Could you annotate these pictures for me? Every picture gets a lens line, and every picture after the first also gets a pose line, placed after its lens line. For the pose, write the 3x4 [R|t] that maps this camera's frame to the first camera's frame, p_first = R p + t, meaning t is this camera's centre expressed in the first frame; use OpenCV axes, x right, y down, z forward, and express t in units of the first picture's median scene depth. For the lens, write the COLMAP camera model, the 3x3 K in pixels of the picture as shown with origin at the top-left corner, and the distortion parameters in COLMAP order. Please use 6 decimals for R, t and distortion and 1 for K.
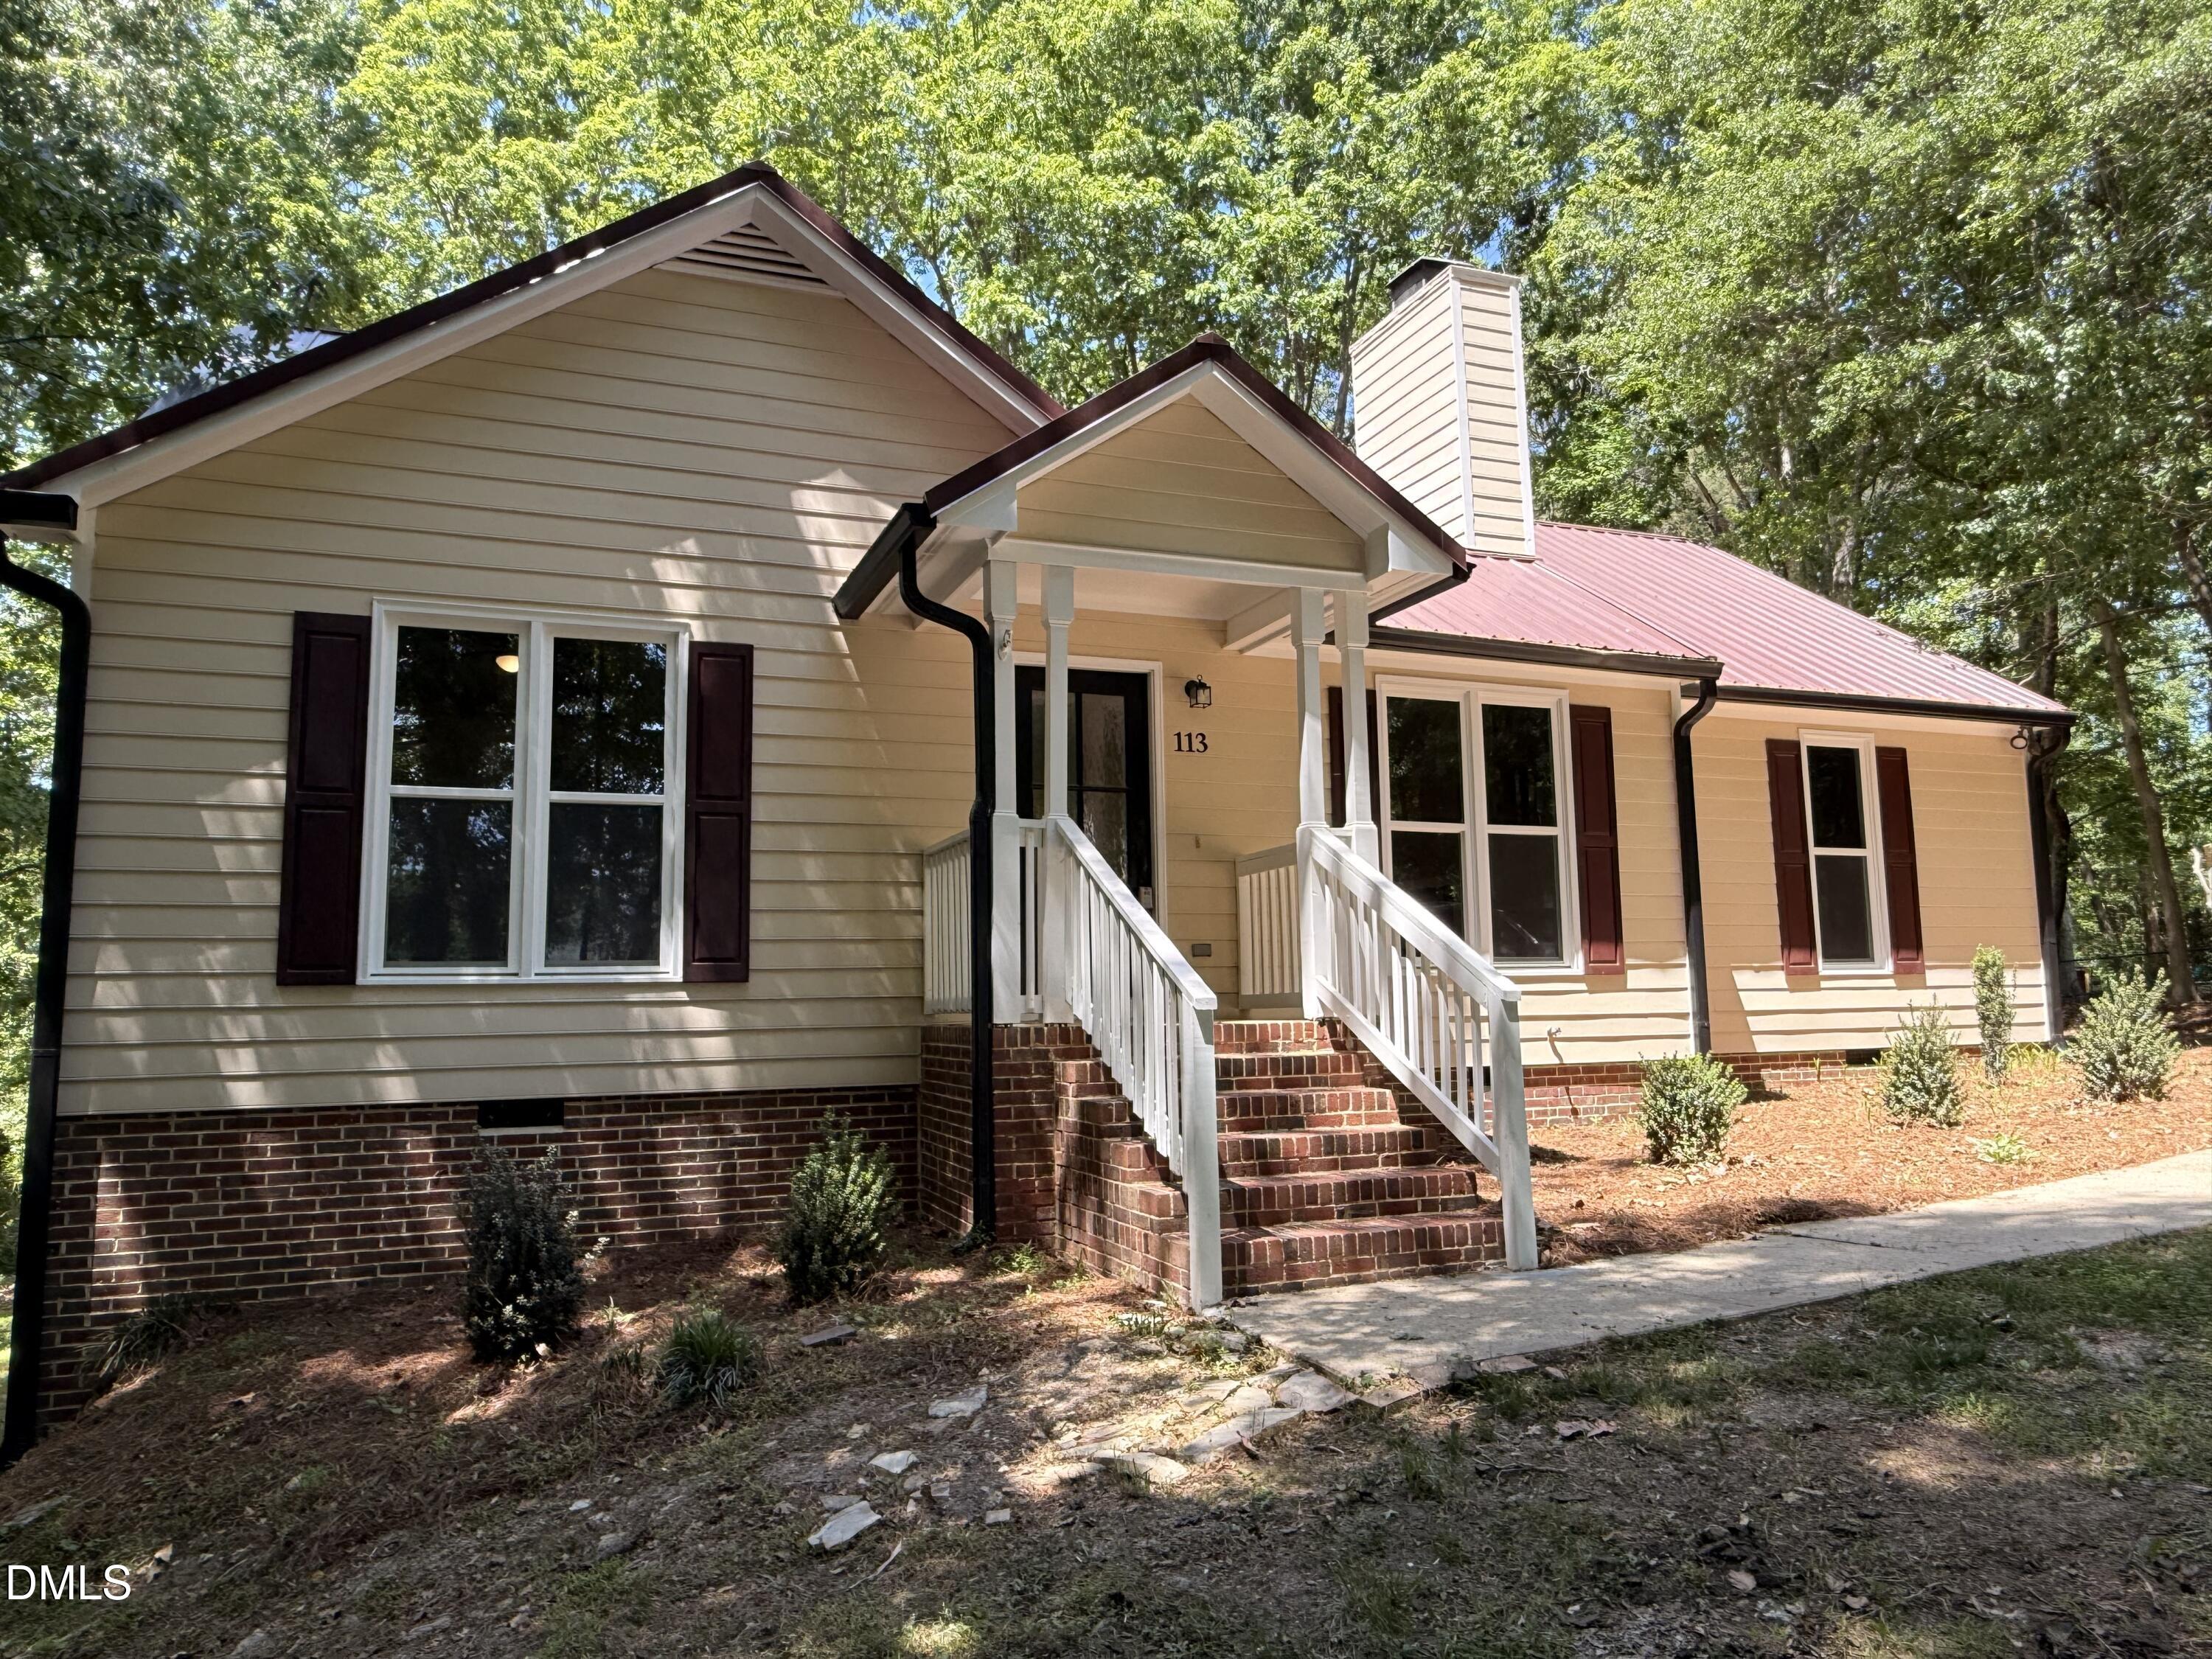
lens RADIAL K [[1466.0, 0, 1097.6], [0, 1466.0, 826.4], [0, 0, 1]] dist [-0.004650, 0.003283]
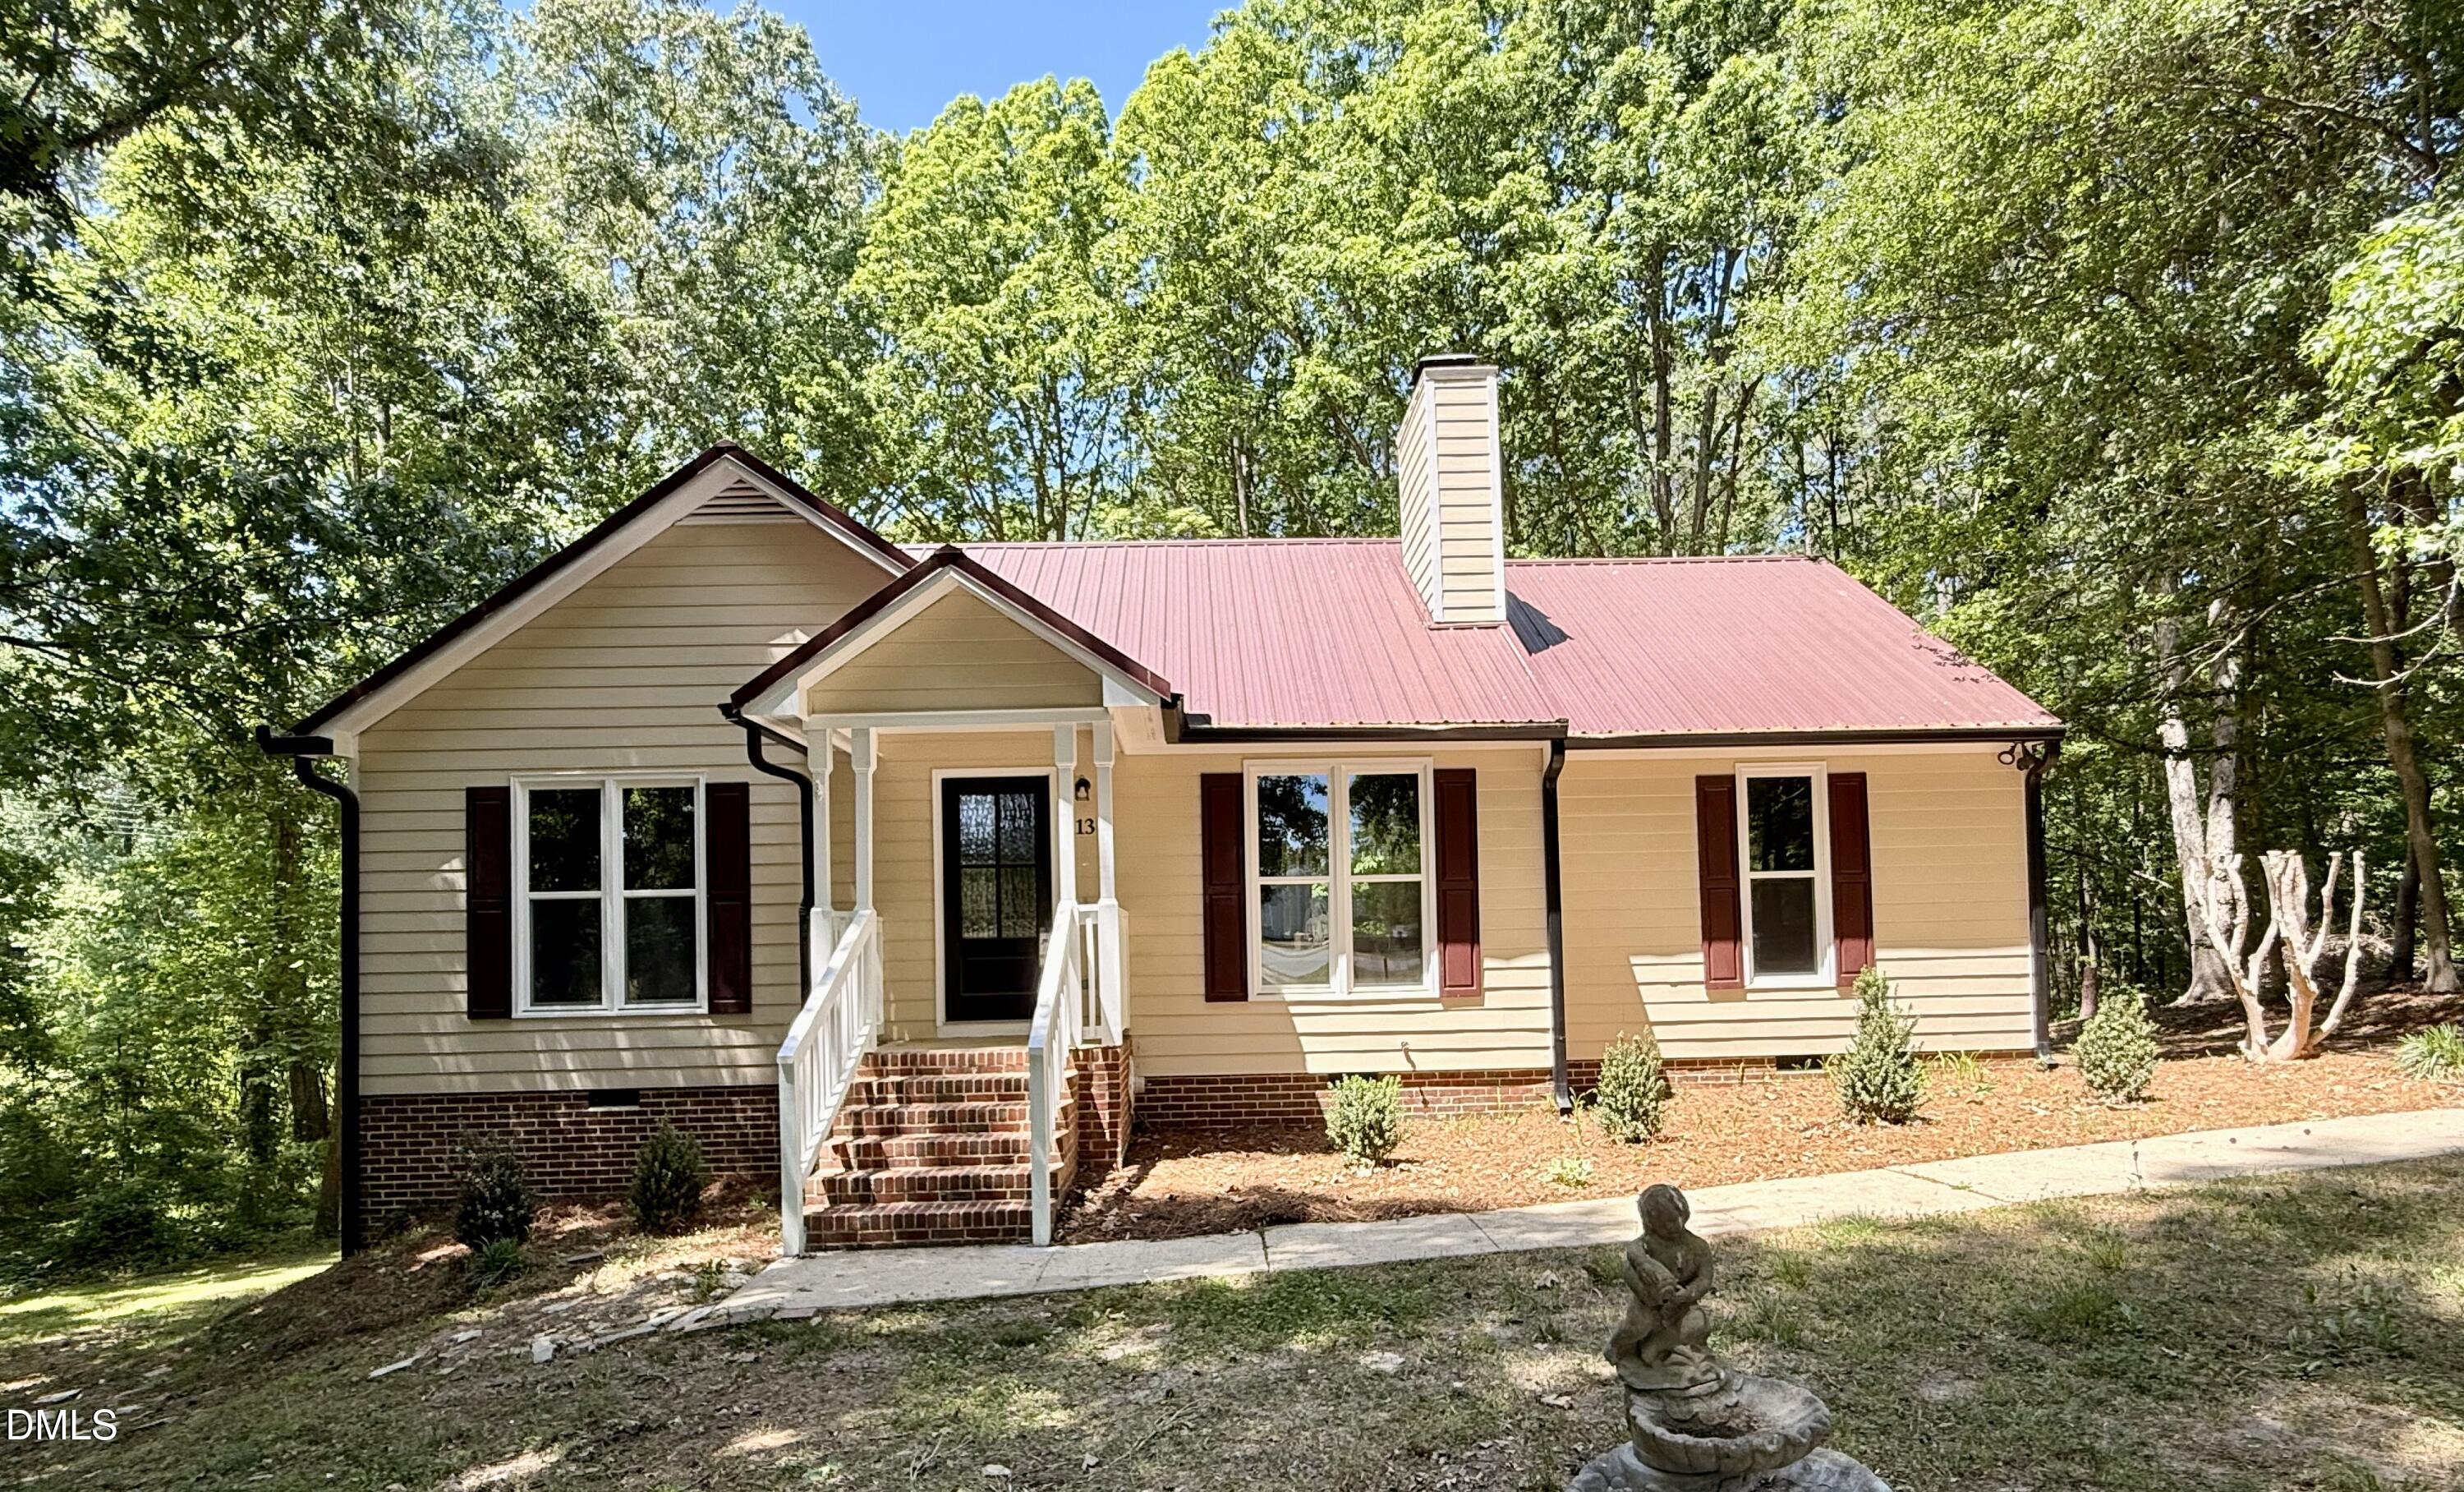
lens RADIAL K [[1259.1, 0, 1231.3], [0, 1259.1, 925.2], [0, 0, 1]] dist [-0.002261, 0.000417]
pose [[0.939673, -0.012557, -0.341845, 0.523829], [0.048515, 0.994117, 0.096842, -0.065982], [0.338618, -0.107584, 0.934753, -0.018746]]
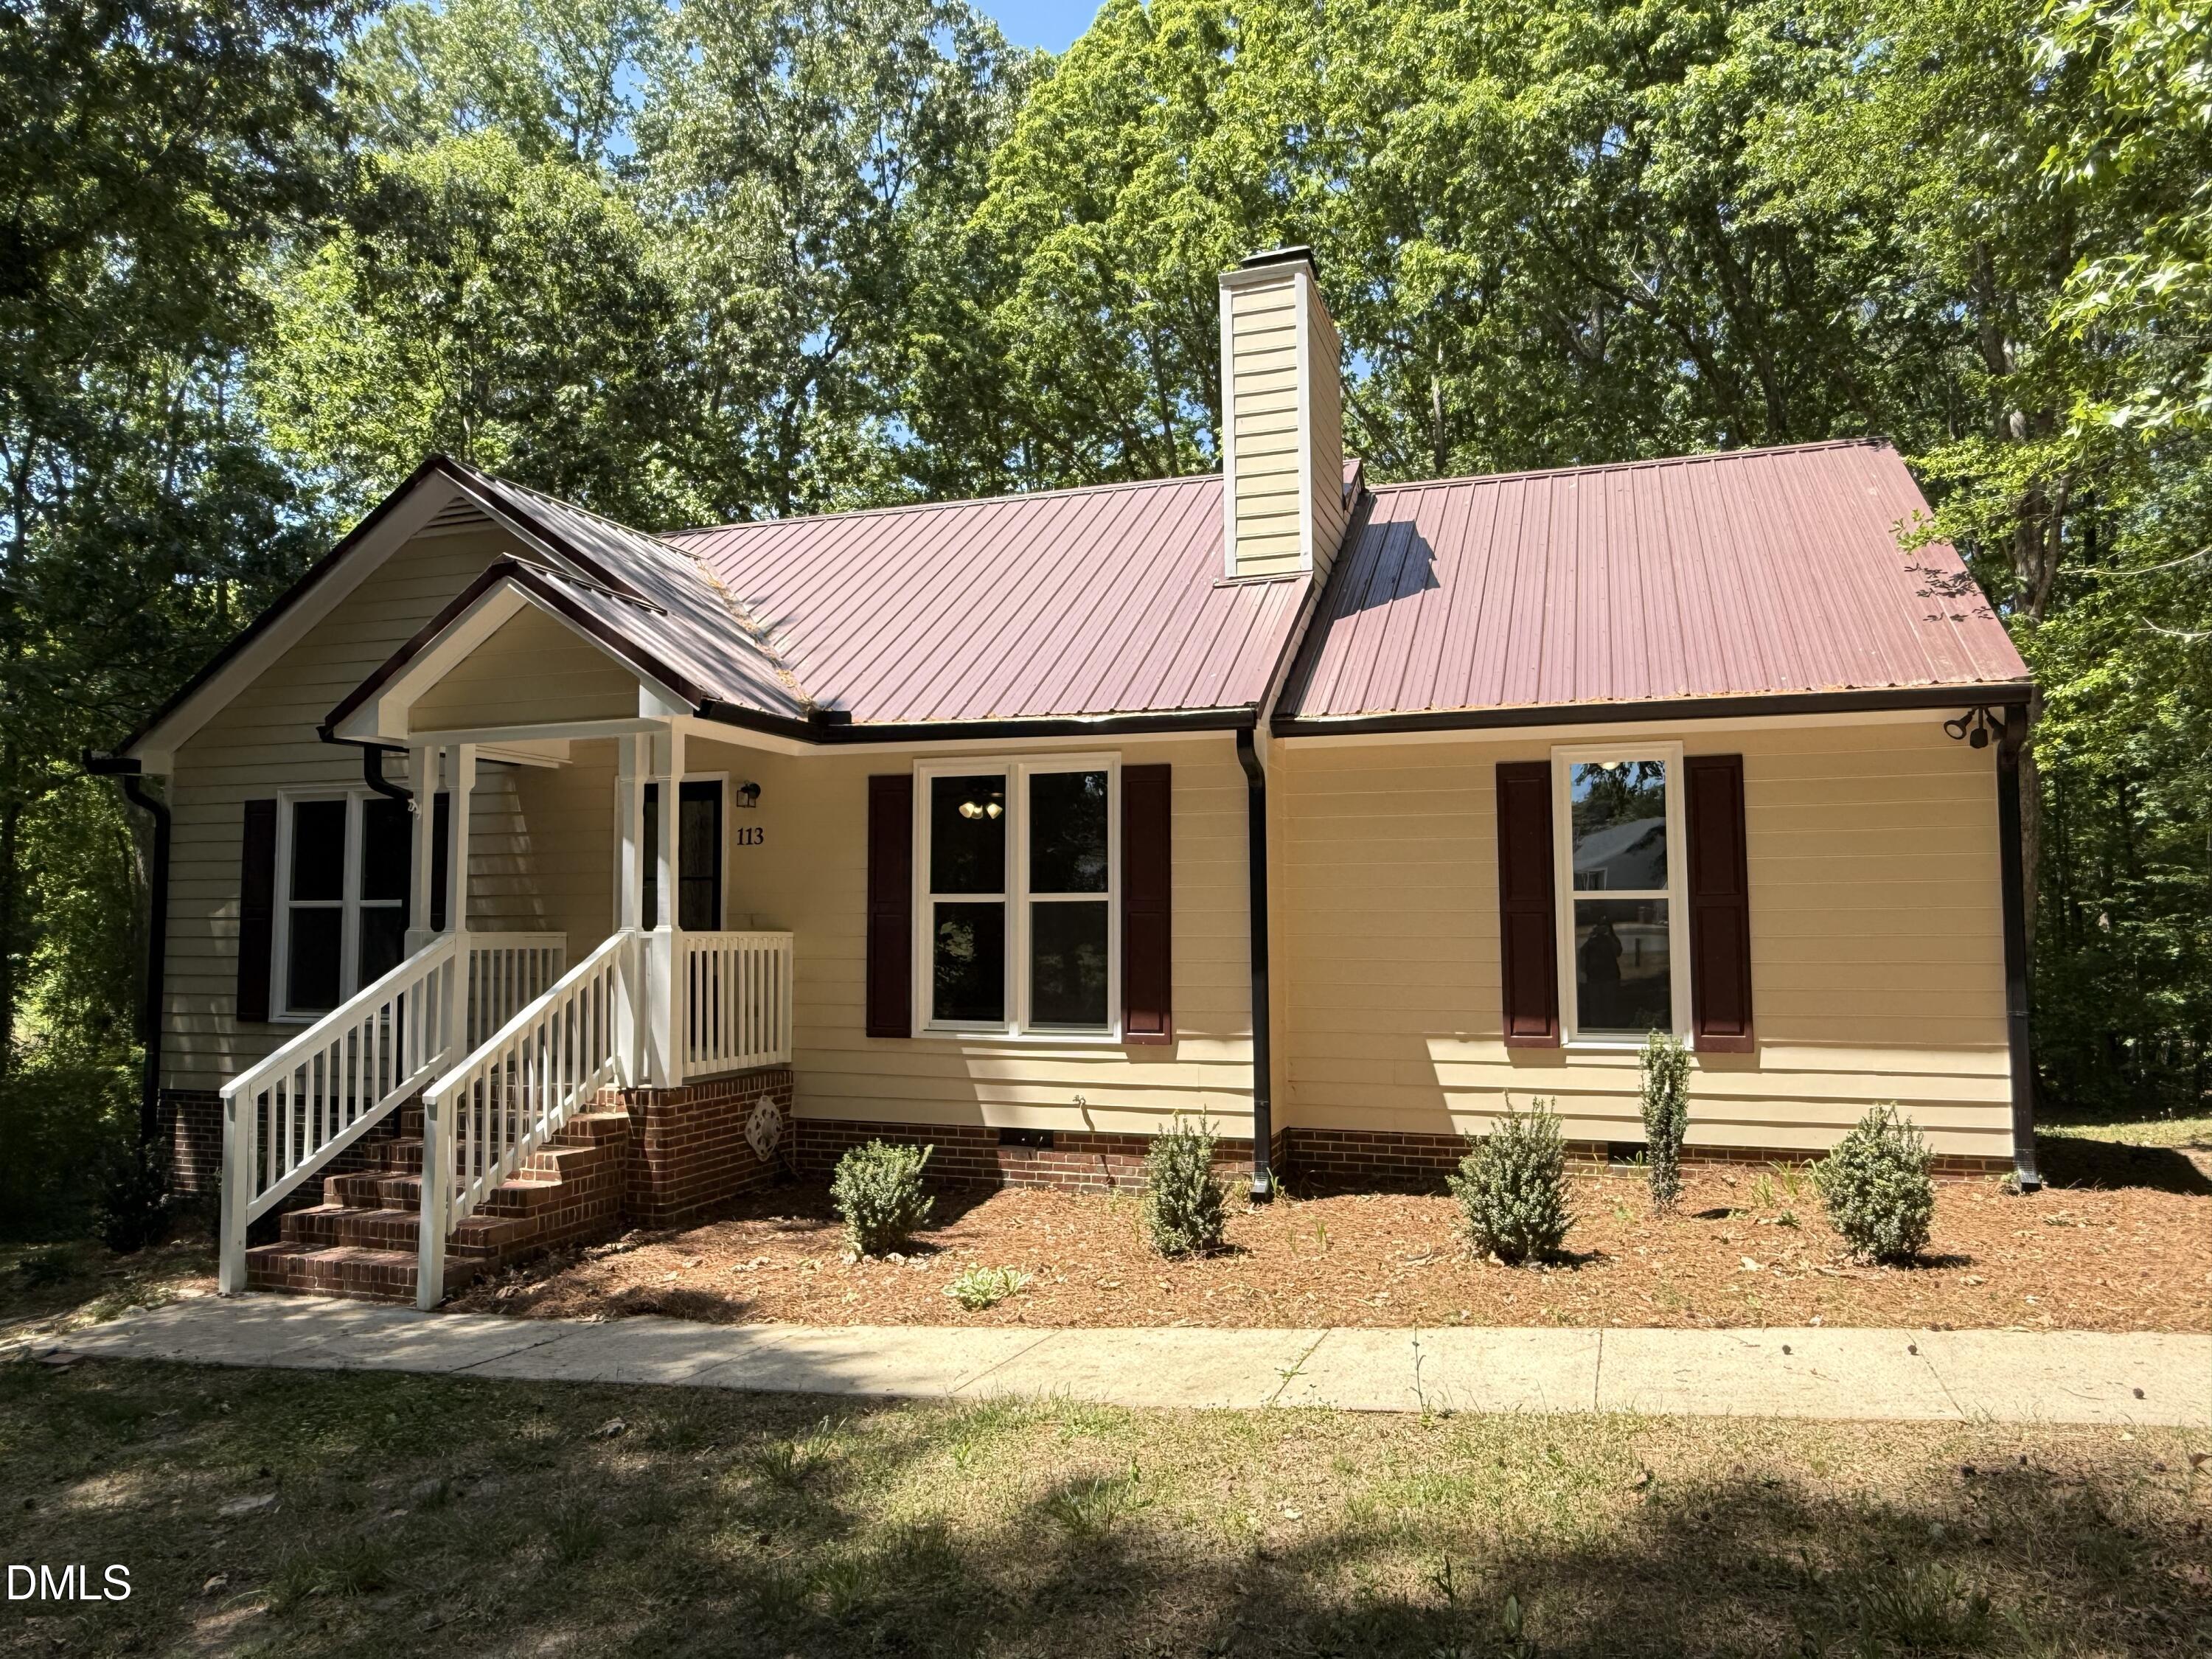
lens RADIAL K [[1466.0, 0, 1111.6], [0, 1466.0, 826.4], [0, 0, 1]] dist [-0.004650, 0.003283]
pose [[0.765803, -0.030386, -0.642357, 0.960748], [0.067652, 0.997147, 0.033484, -0.077983], [0.639507, -0.069099, 0.765673, 0.249286]]
